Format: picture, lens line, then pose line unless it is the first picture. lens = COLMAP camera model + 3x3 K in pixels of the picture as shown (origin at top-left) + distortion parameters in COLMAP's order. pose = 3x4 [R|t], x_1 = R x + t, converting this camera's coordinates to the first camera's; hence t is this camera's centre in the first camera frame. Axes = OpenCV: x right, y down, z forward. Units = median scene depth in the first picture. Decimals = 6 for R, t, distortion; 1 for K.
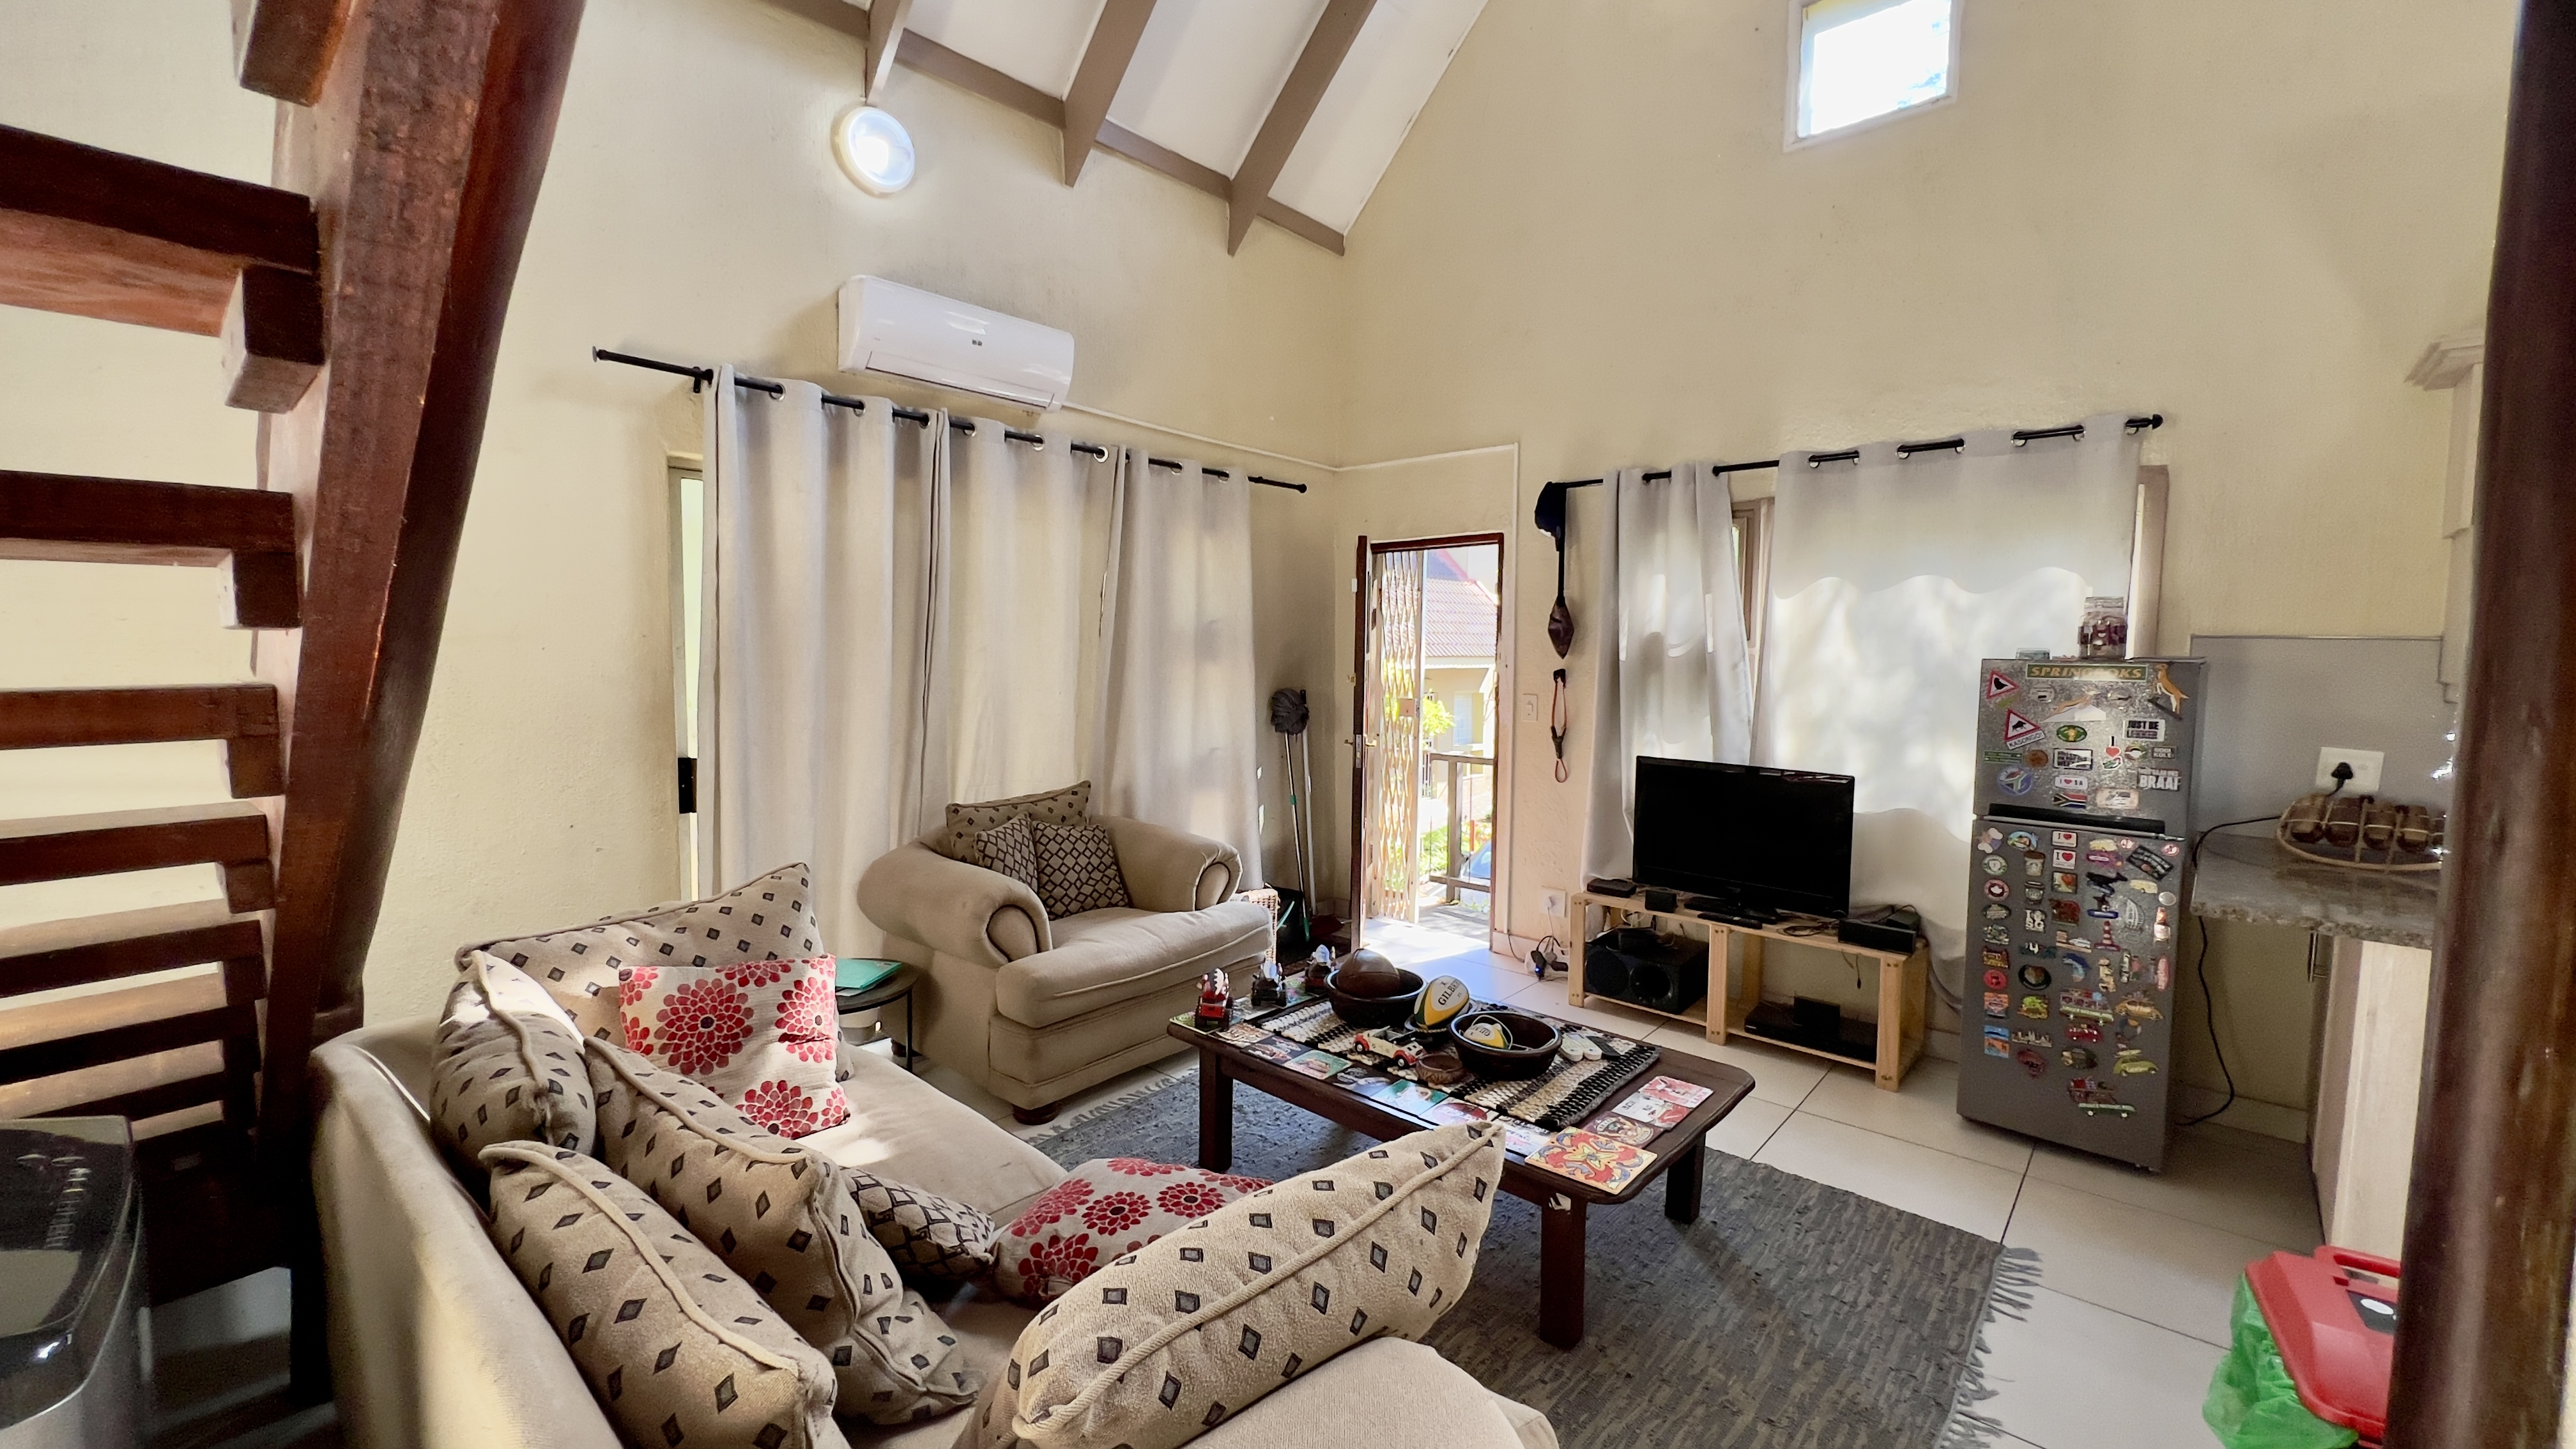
lens RADIAL K [[1025.0, 0, 1289.5], [0, 1025.0, 709.9], [0, 0, 1]] dist [-0.002853, 0.000651]
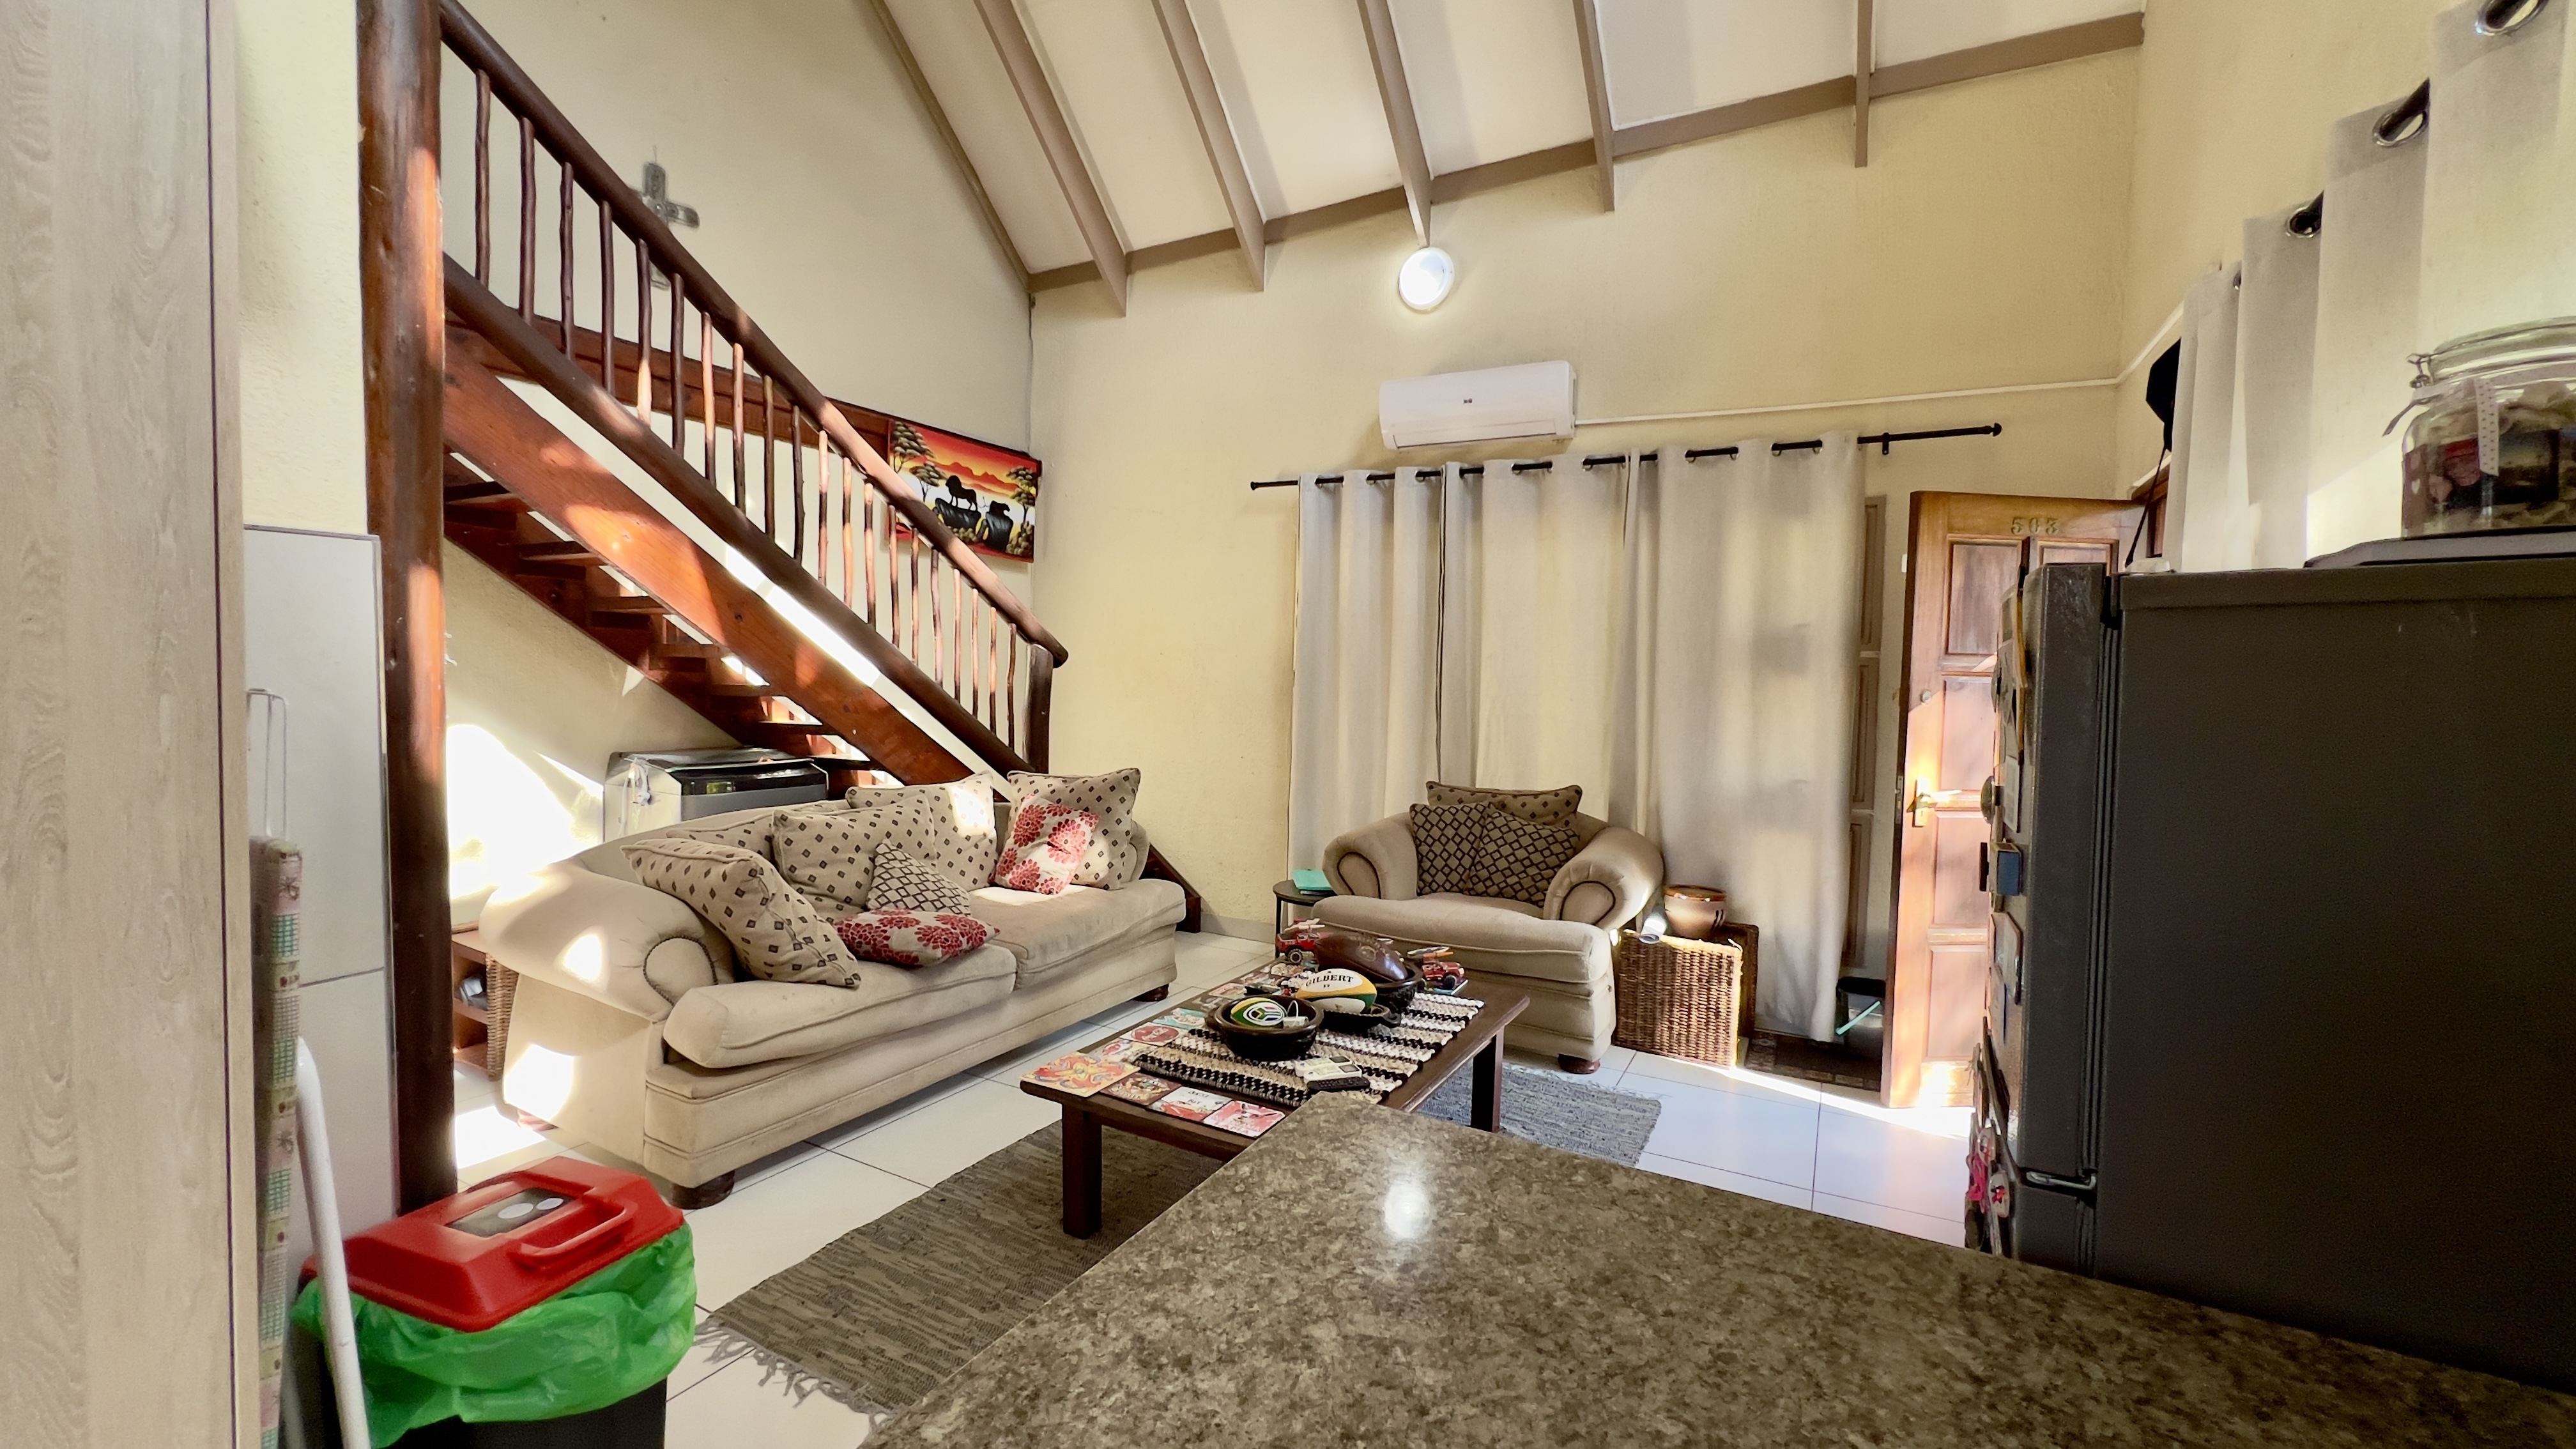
lens RADIAL K [[1025.0, 0, 1272.3], [0, 1025.0, 704.4], [0, 0, 1]] dist [-0.002853, 0.000651]
pose [[0.217994, 0.024510, -0.975642, 0.854715], [-0.080356, 0.996741, 0.007086, 0.006853], [0.972636, 0.076854, 0.219253, 0.557007]]
